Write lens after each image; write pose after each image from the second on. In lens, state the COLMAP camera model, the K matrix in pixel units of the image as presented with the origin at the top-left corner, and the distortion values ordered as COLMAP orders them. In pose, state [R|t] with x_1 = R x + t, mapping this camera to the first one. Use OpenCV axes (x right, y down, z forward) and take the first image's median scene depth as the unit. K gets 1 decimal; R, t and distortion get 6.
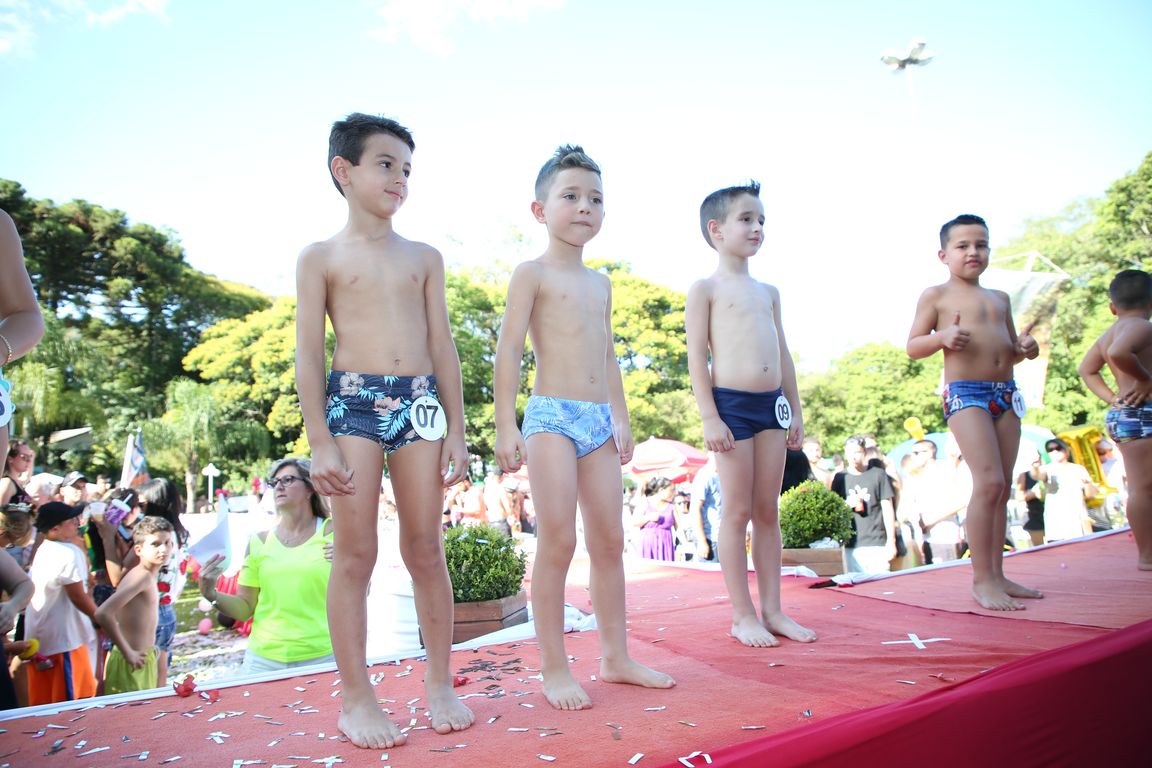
lens RADIAL K [[777.7, 0, 581.4], [0, 777.7, 375.9], [0, 0, 1]] dist [-0.076684, 0.036757]
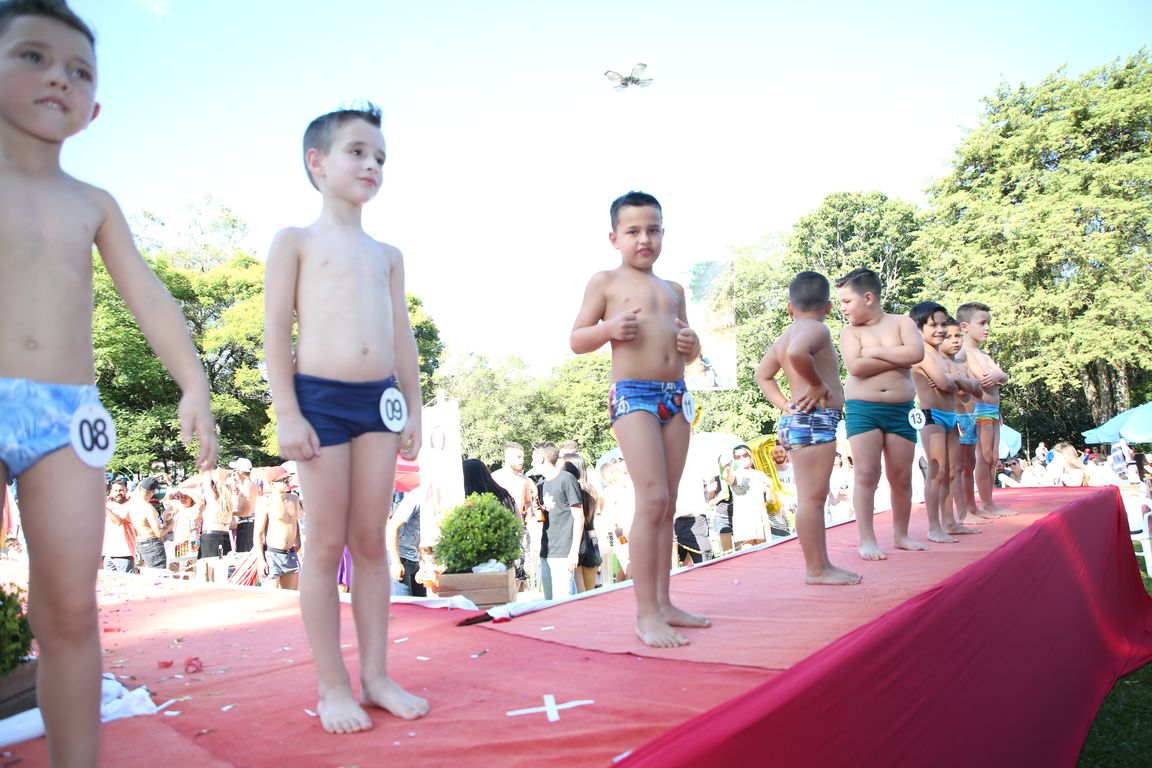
lens RADIAL K [[781.6, 0, 580.9], [0, 781.6, 374.0], [0, 0, 1]] dist [-0.069508, 0.038155]
pose [[0.940896, 0.030642, 0.337307, 0.112059], [-0.027755, 0.999525, -0.013379, 0.010910], [-0.337557, 0.003226, 0.941300, 0.144429]]
